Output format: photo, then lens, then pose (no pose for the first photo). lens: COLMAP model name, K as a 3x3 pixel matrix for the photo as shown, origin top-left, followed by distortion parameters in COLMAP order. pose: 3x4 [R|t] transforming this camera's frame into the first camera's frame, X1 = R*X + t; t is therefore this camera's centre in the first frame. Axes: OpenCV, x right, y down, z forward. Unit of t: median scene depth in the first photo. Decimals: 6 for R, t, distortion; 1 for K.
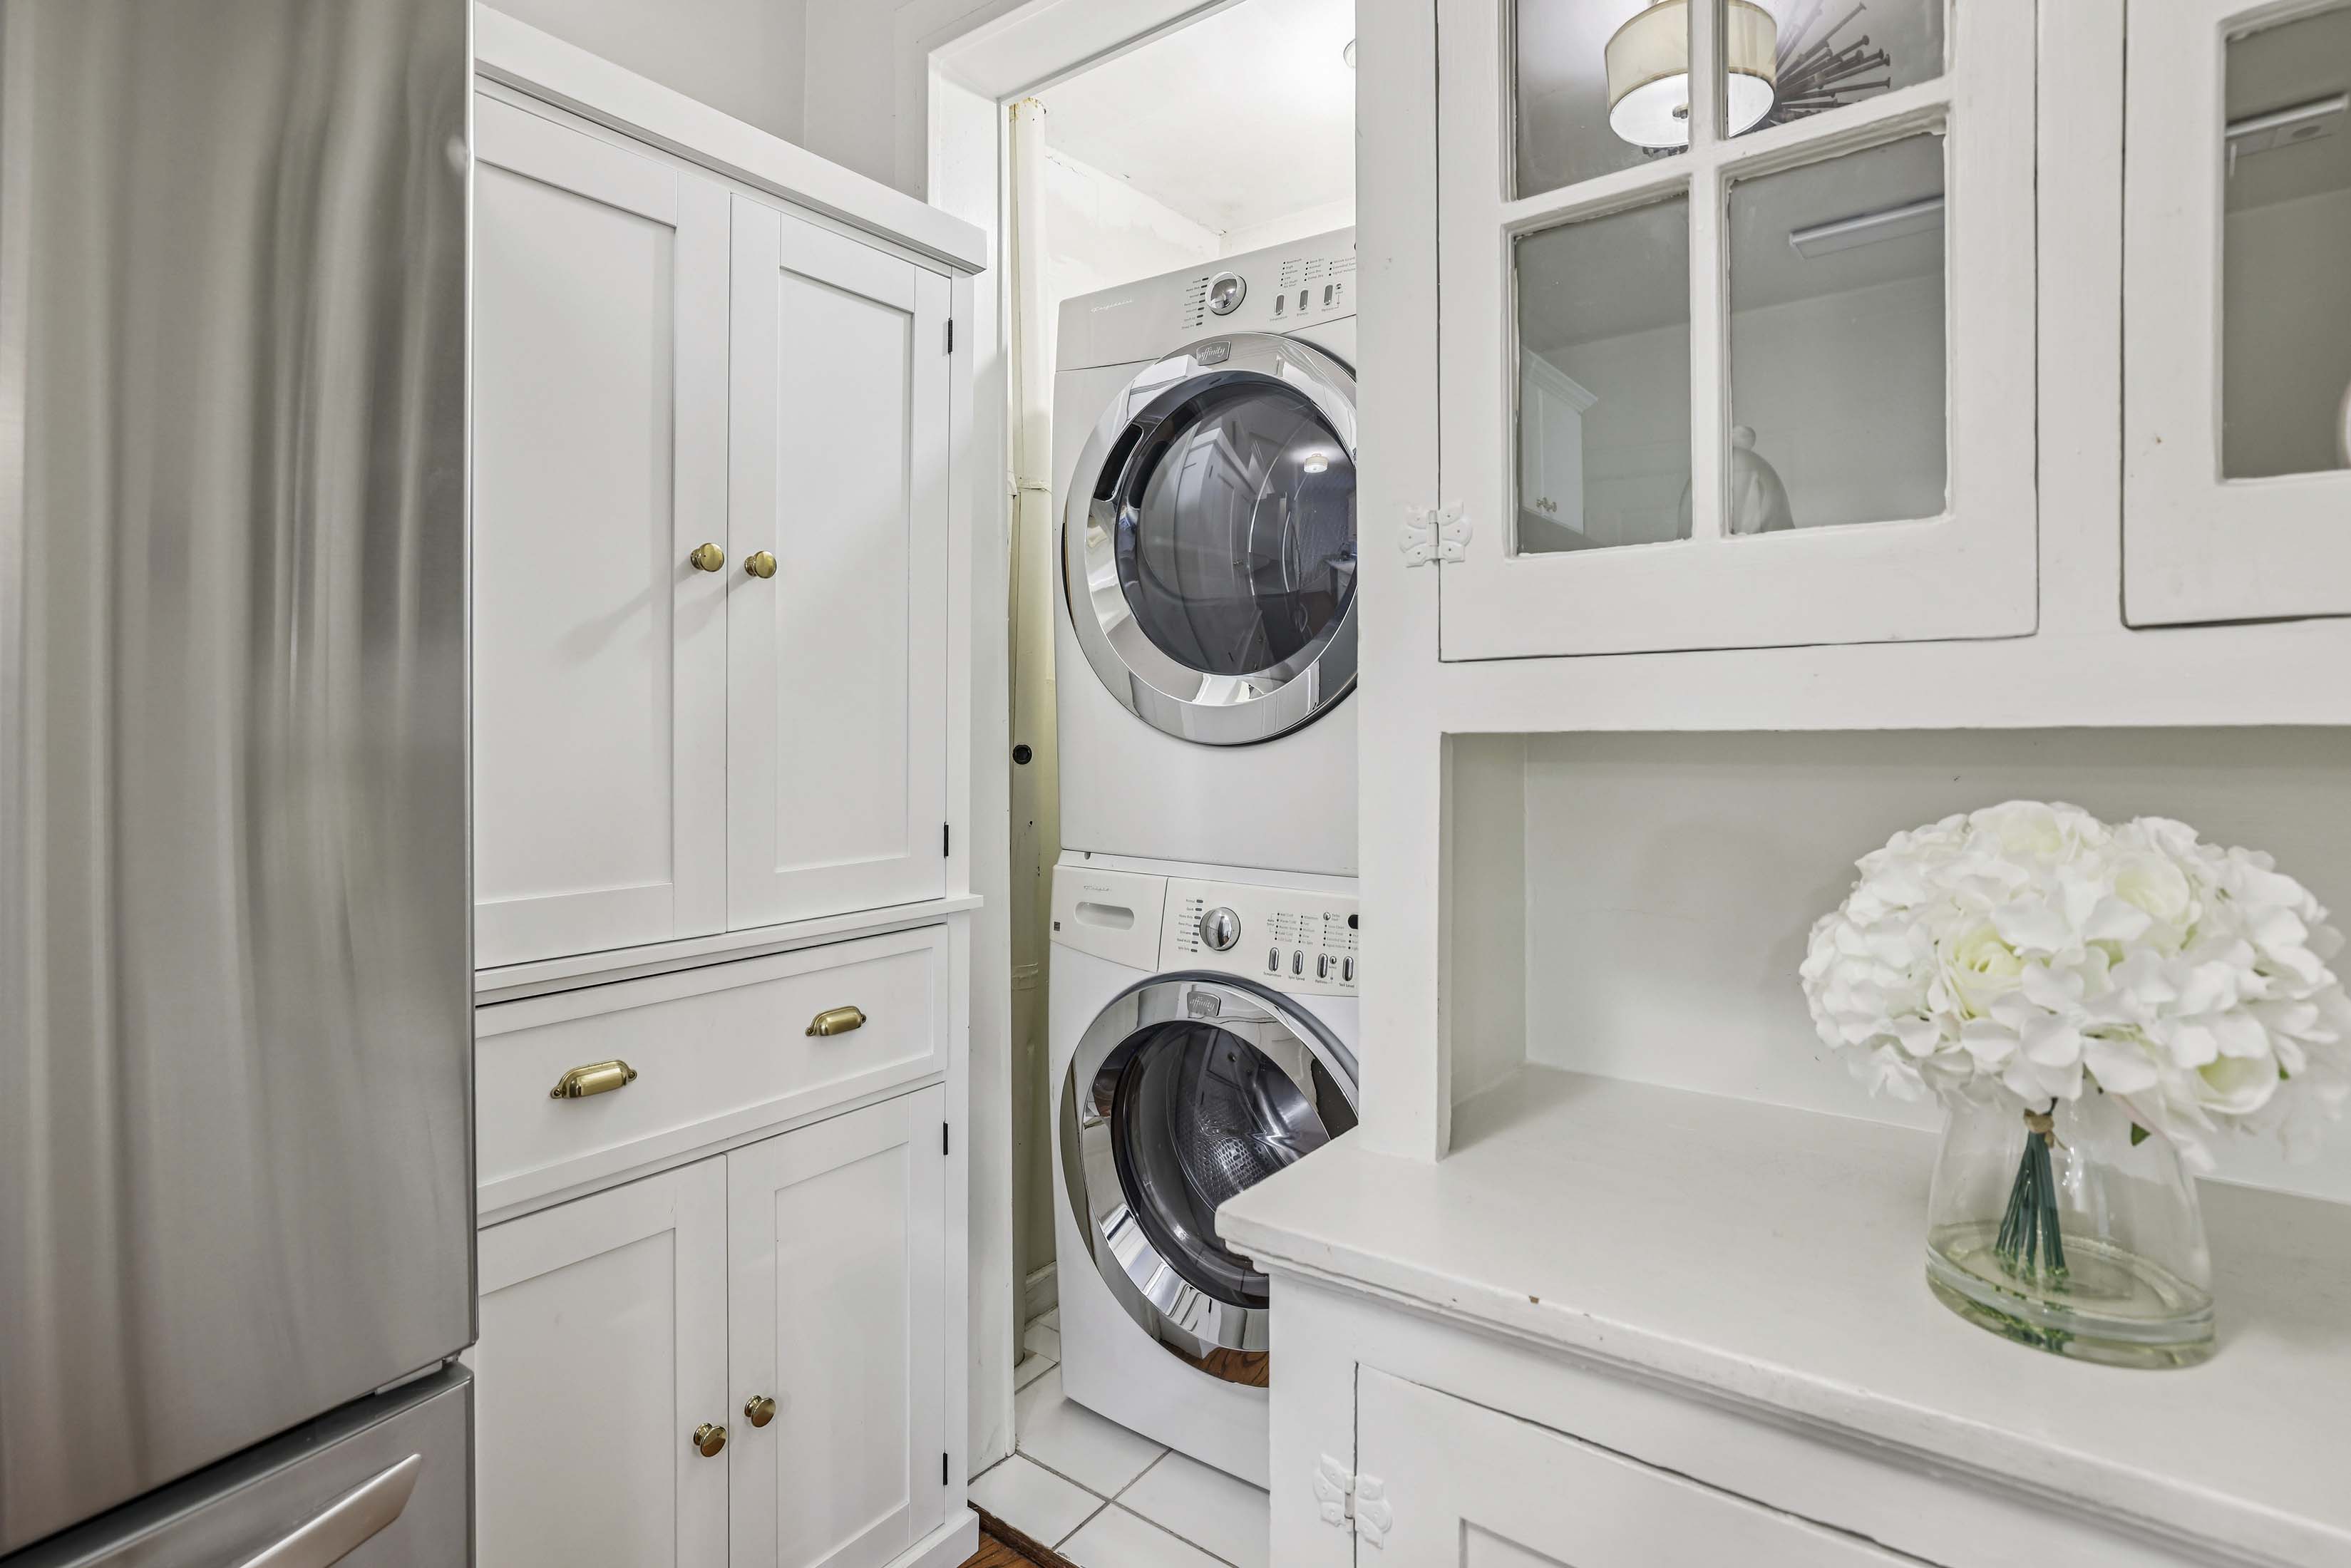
lens RADIAL K [[1166.8, 0, 1147.5], [0, 1166.8, 728.3], [0, 0, 1]] dist [-0.030778, 0.003424]
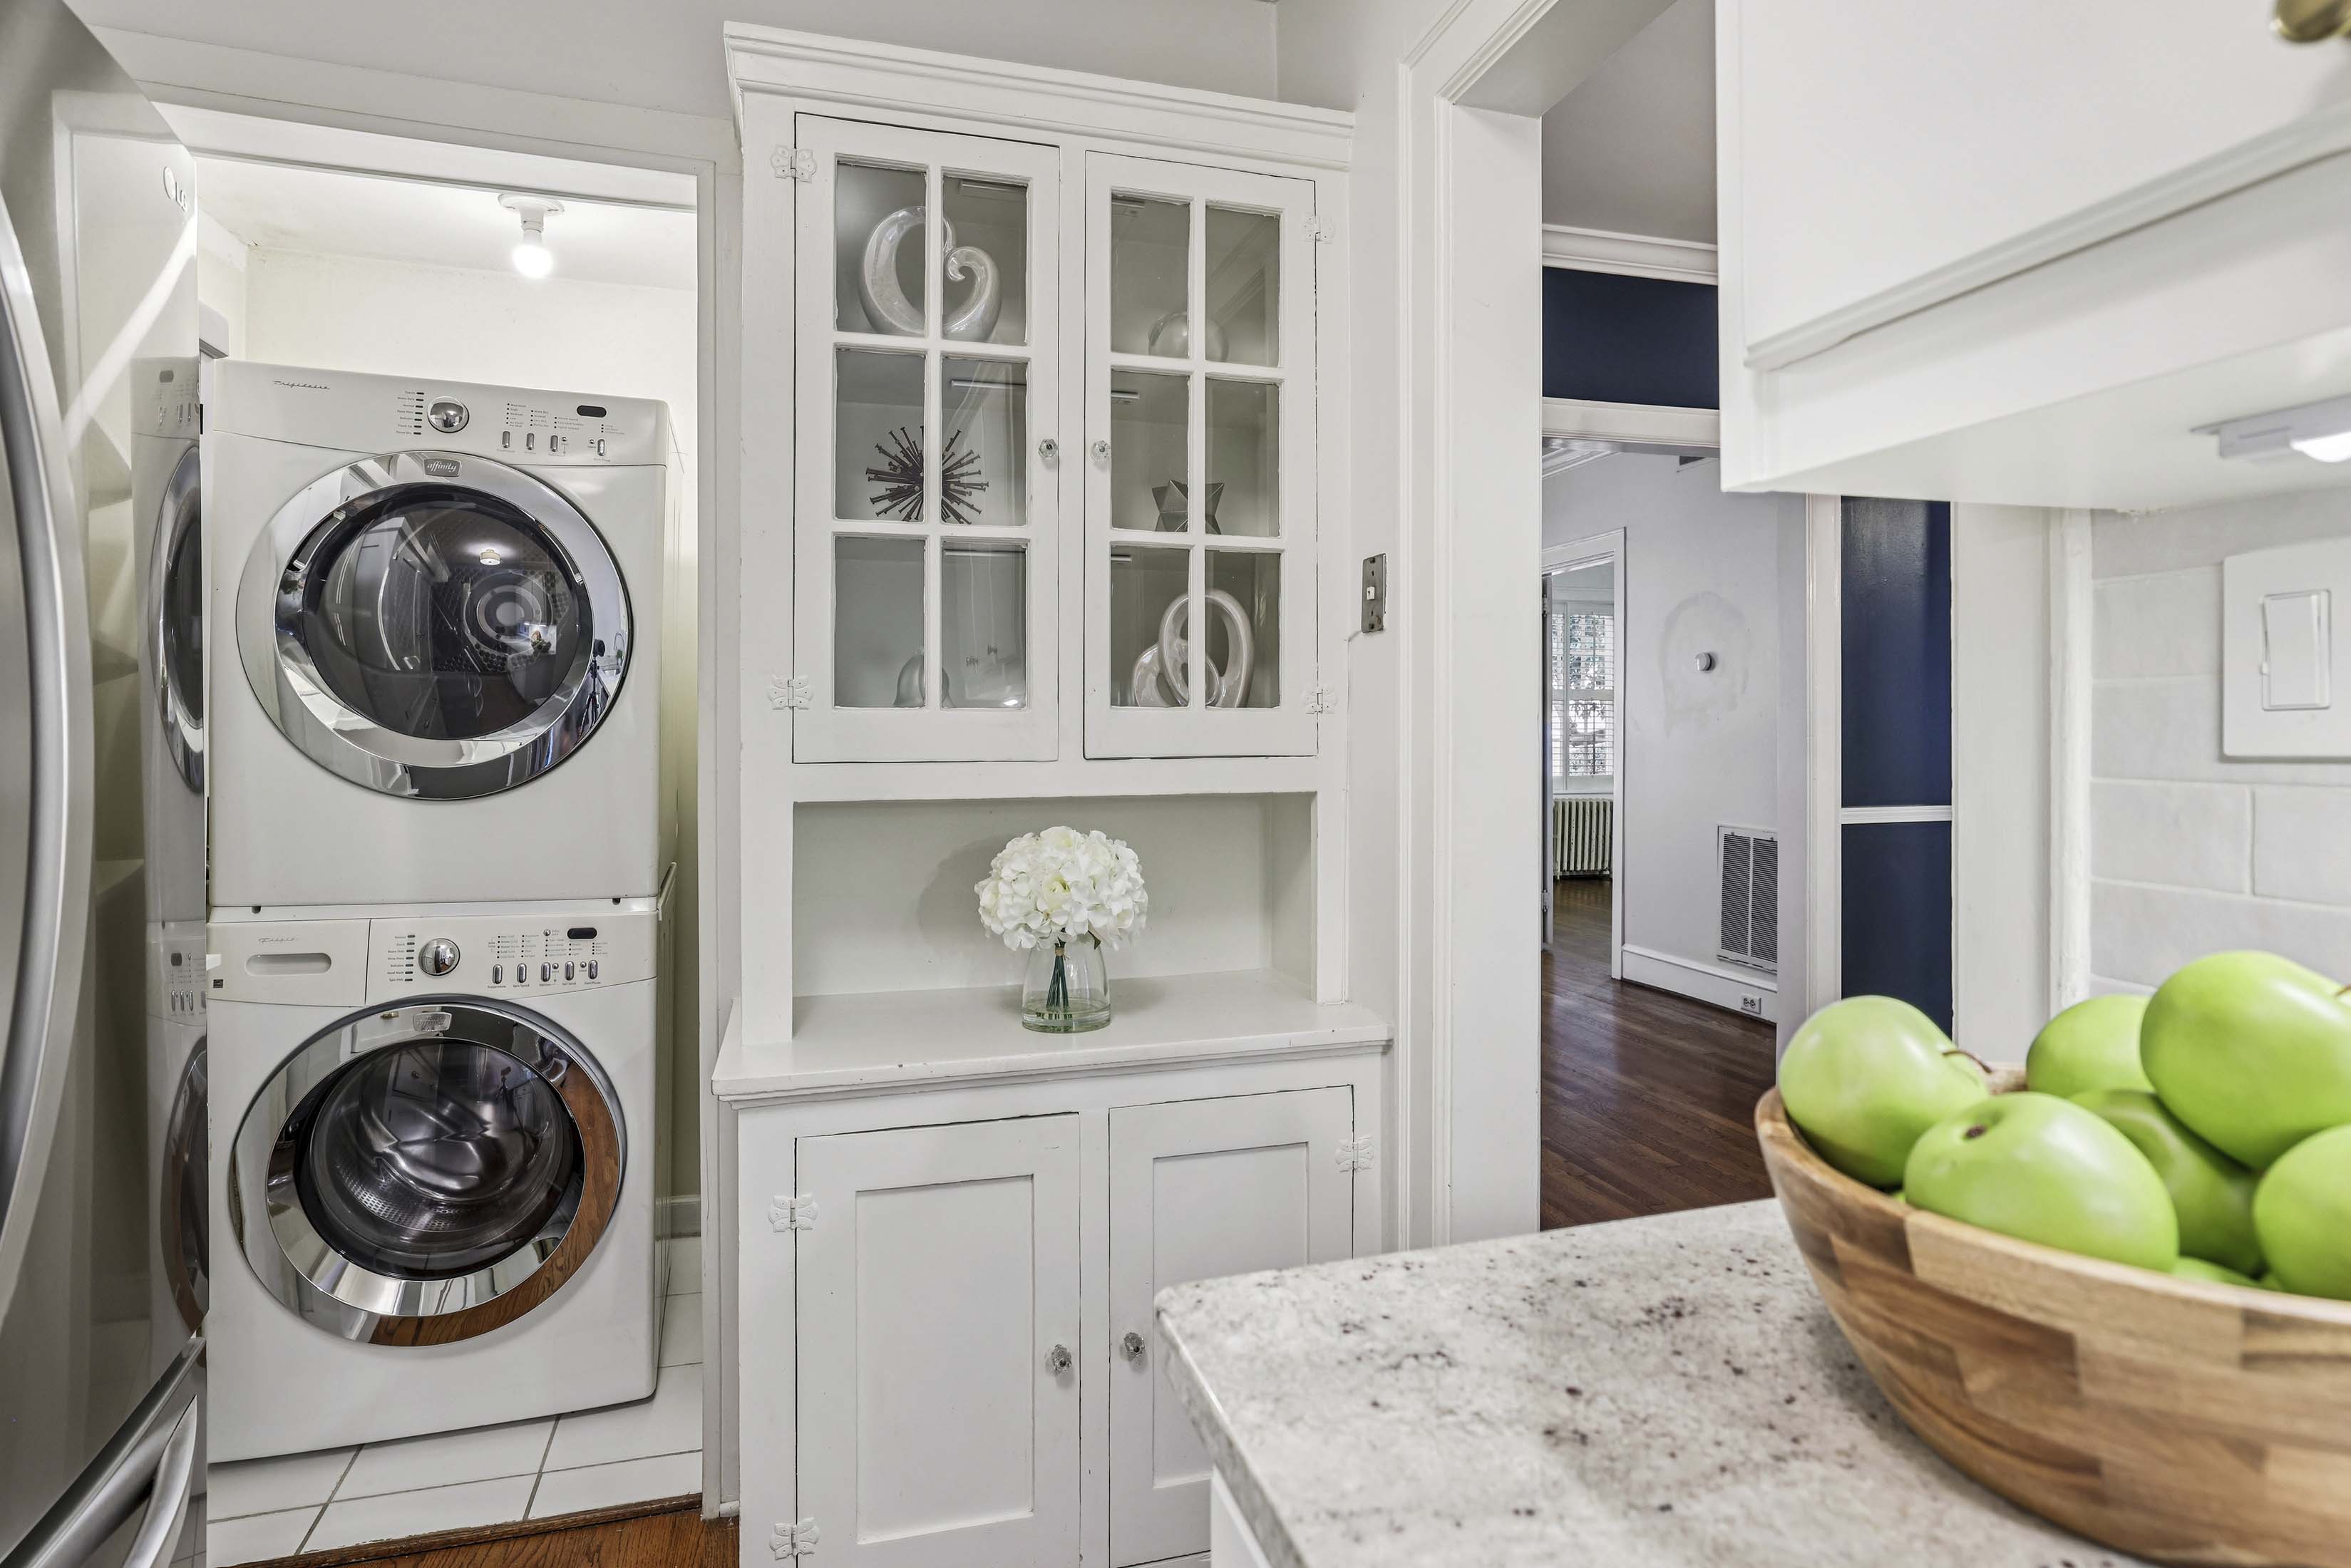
lens RADIAL K [[1279.8, 0, 1165.2], [0, 1279.8, 740.2], [0, 0, 1]] dist [-0.005578, 0.000381]
pose [[0.575701, -0.000502, 0.817660, -0.588192], [-0.007089, 0.999959, 0.005605, -0.060380], [-0.817629, -0.009023, 0.575674, -0.346202]]
